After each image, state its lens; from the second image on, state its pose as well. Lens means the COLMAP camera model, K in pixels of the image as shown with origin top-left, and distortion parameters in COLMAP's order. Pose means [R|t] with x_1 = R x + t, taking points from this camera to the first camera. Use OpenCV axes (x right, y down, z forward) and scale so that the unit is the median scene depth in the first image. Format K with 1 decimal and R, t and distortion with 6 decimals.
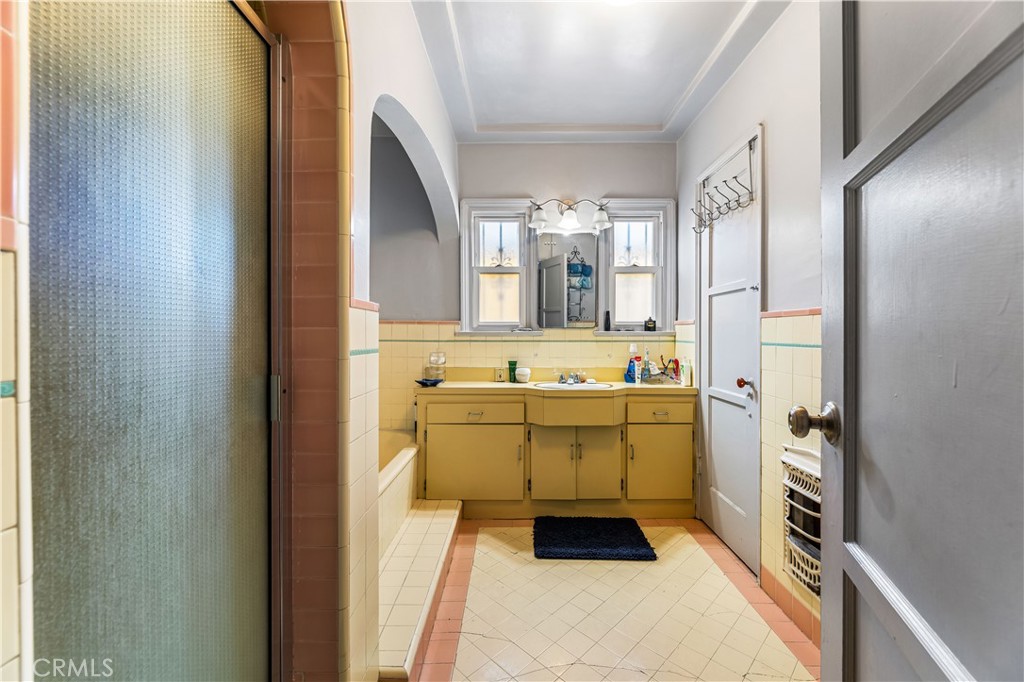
lens RADIAL K [[410.6, 0, 513.8], [0, 410.6, 336.9], [0, 0, 1]] dist [-0.001337, -0.000024]
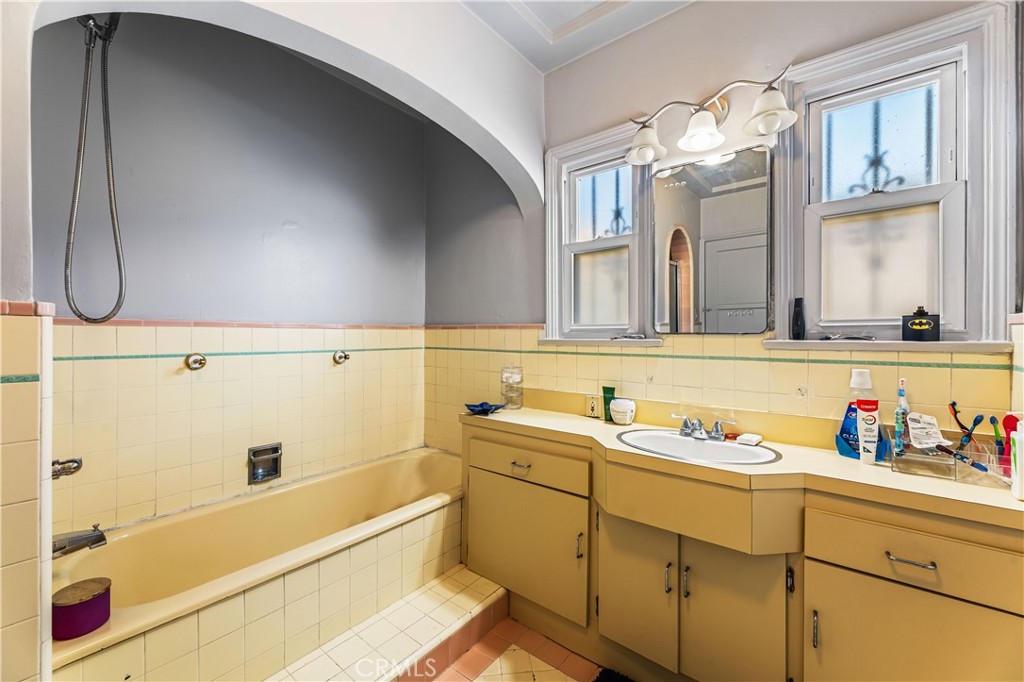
lens RADIAL K [[410.6, 0, 513.8], [0, 410.6, 336.9], [0, 0, 1]] dist [-0.001337, -0.000024]
pose [[0.781808, 0.002535, -0.623514, 0.270540], [-0.005793, 0.999978, -0.003199, -0.014054], [0.623492, 0.006113, 0.781806, 0.419403]]
